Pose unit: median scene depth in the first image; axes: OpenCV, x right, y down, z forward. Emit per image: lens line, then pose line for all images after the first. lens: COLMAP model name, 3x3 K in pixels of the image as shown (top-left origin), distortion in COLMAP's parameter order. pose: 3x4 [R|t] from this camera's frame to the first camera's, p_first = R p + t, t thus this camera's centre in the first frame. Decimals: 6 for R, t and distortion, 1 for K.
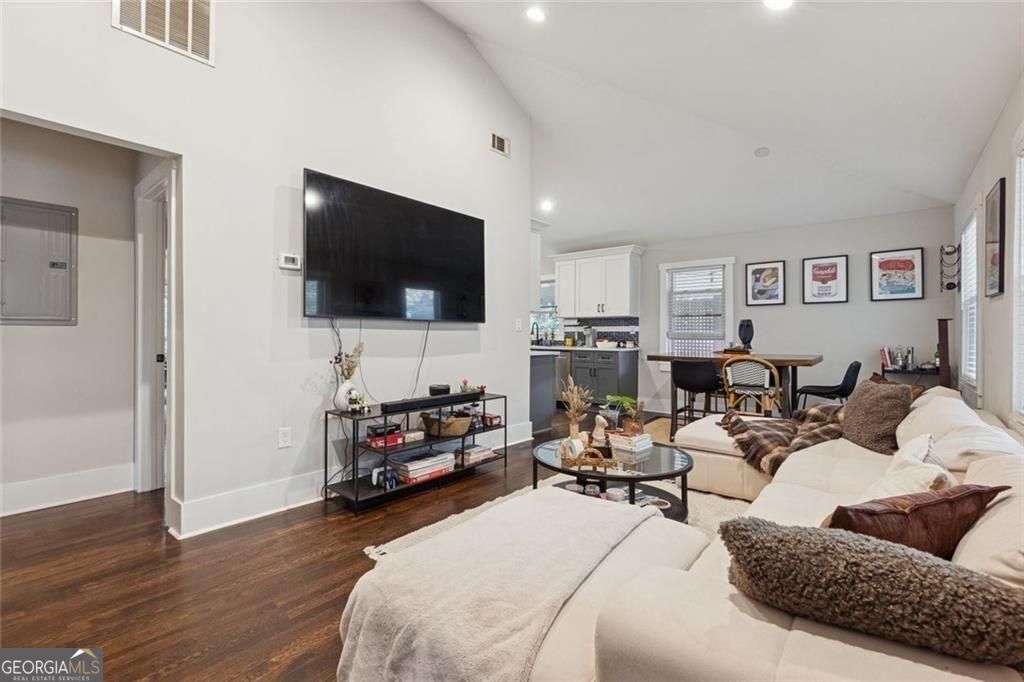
lens RADIAL K [[452.6, 0, 511.6], [0, 452.6, 336.4], [0, 0, 1]] dist [-0.002438, 0.000380]
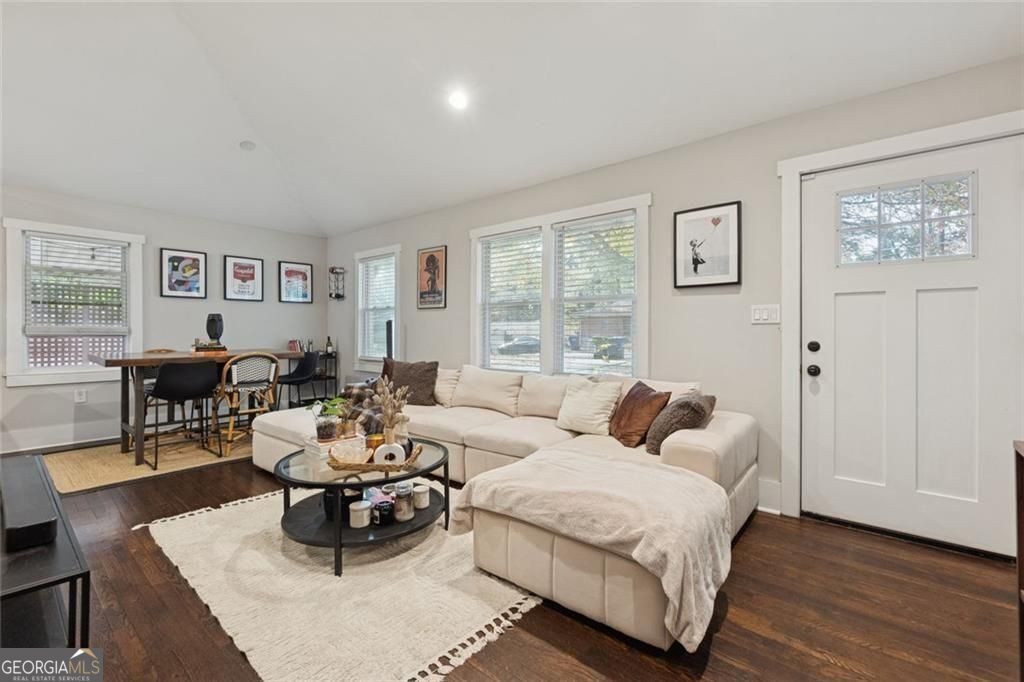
lens RADIAL K [[452.6, 0, 514.0], [0, 452.6, 332.9], [0, 0, 1]] dist [-0.002438, 0.000380]
pose [[0.003142, -0.006120, 0.999976, -0.332197], [0.001901, 0.999979, 0.006114, -0.001812], [-0.999993, 0.001882, 0.003153, 0.313672]]
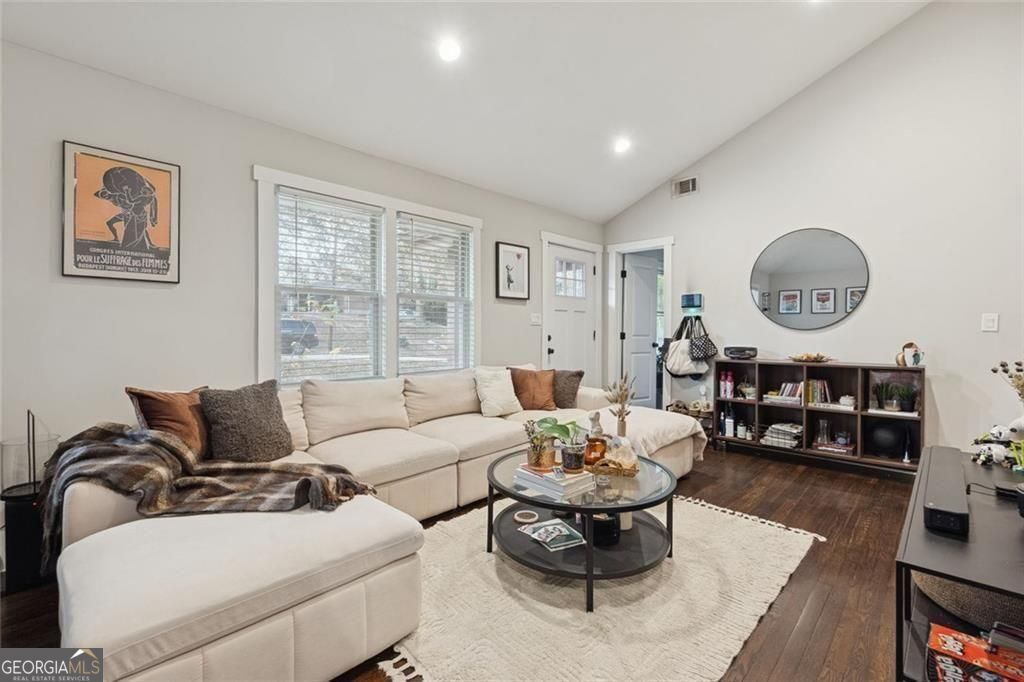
lens RADIAL K [[452.6, 0, 515.7], [0, 452.6, 332.1], [0, 0, 1]] dist [-0.002438, 0.000380]
pose [[-0.997765, -0.004781, 0.066643, 0.127111], [-0.004441, 0.999976, 0.005252, 0.000039], [-0.066667, 0.004944, -0.997763, 0.842131]]
